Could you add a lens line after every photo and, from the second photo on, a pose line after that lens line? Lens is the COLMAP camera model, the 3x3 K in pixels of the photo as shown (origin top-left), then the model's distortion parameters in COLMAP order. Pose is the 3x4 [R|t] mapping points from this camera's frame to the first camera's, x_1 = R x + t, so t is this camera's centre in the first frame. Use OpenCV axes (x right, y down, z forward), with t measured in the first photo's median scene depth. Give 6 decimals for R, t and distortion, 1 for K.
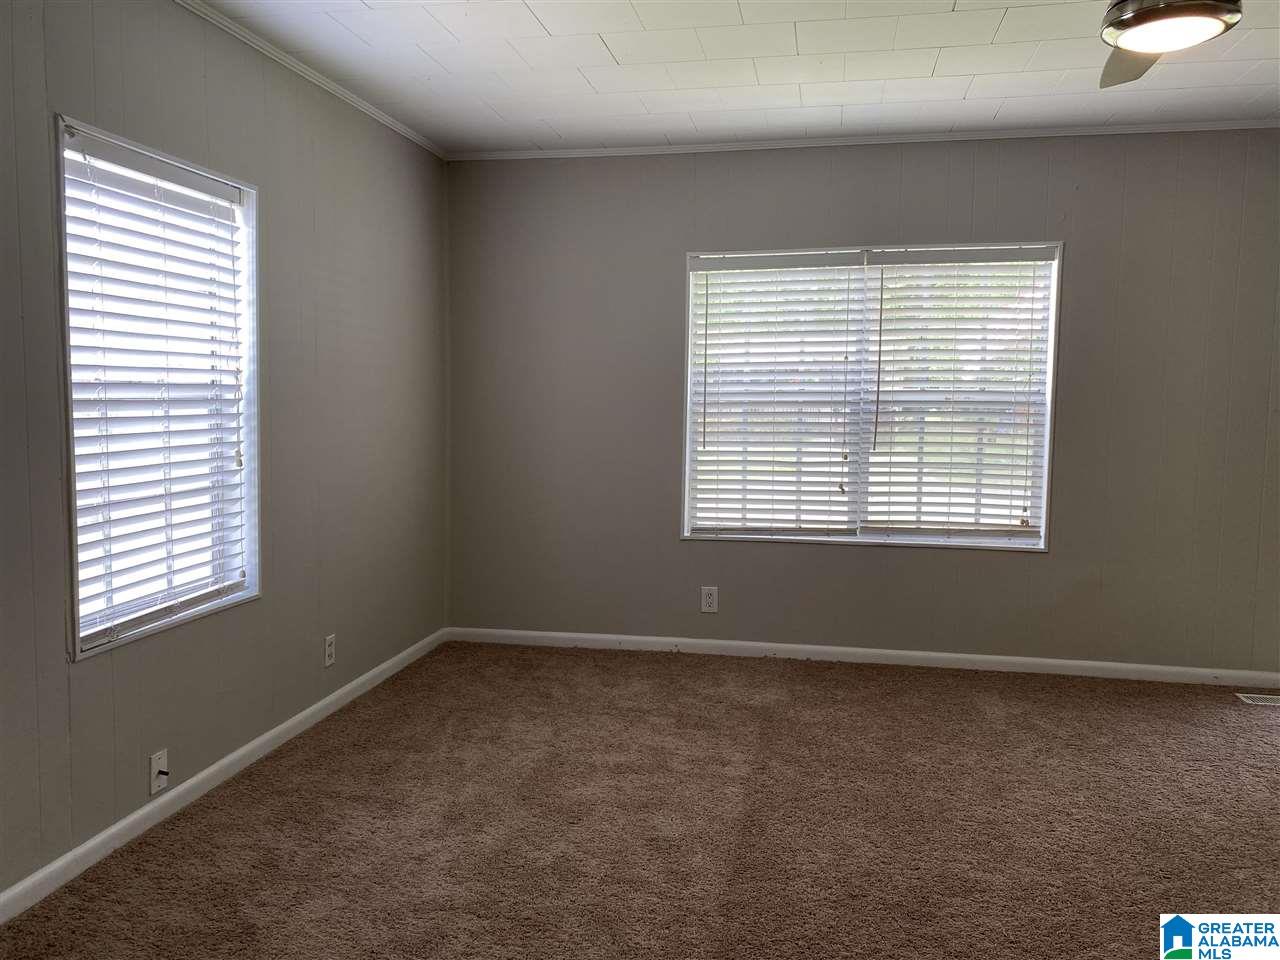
lens RADIAL K [[979.9, 0, 643.4], [0, 979.9, 472.0], [0, 0, 1]] dist [0.053002, -0.057011]
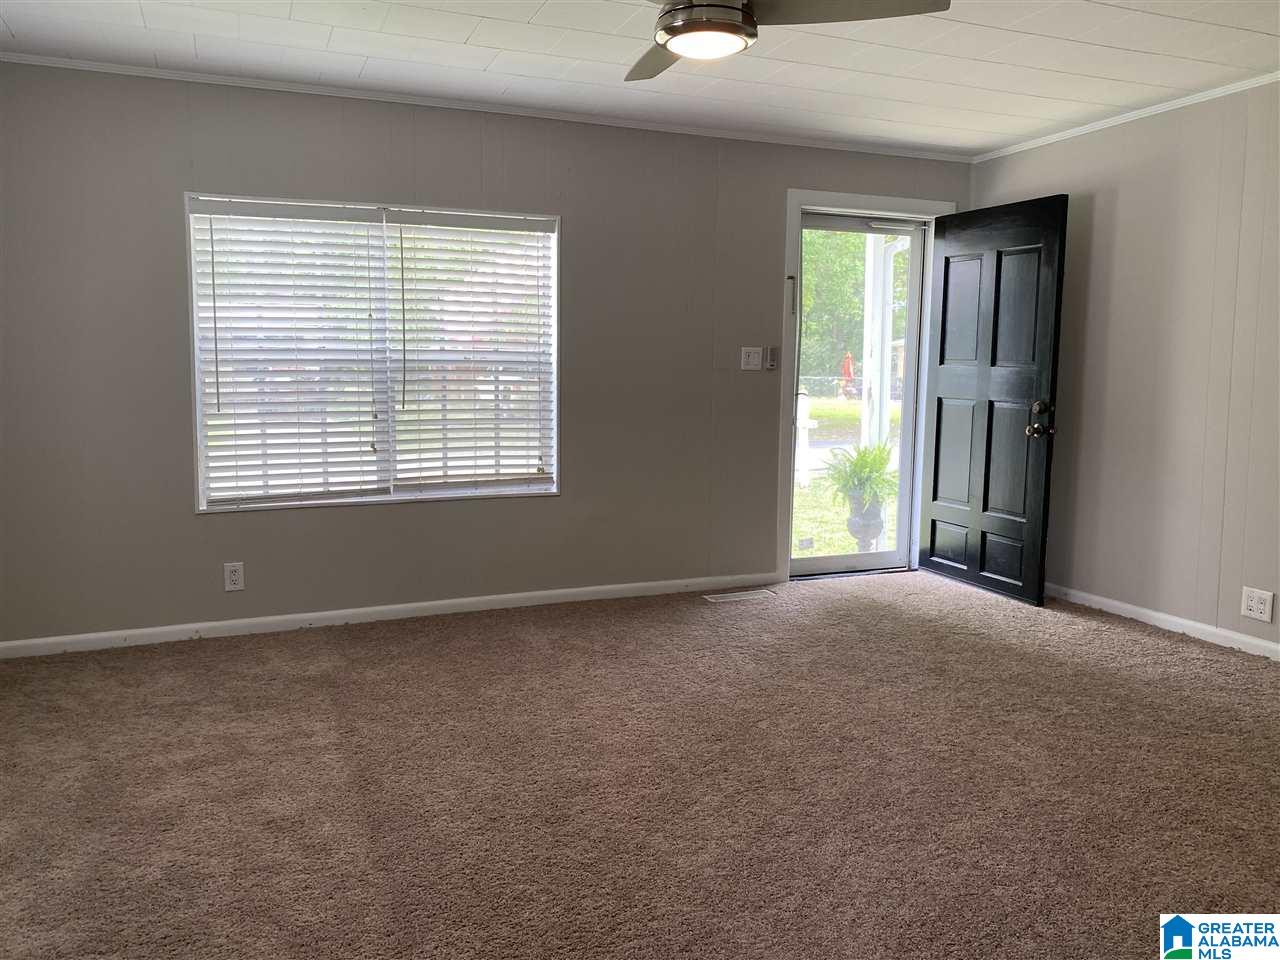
lens RADIAL K [[979.9, 0, 638.5], [0, 979.9, 469.6], [0, 0, 1]] dist [0.053002, -0.057011]
pose [[0.833615, -0.060110, 0.549066, -0.131980], [0.046339, 0.998167, 0.038921, 0.013587], [-0.550399, -0.007002, 0.834872, 0.021607]]
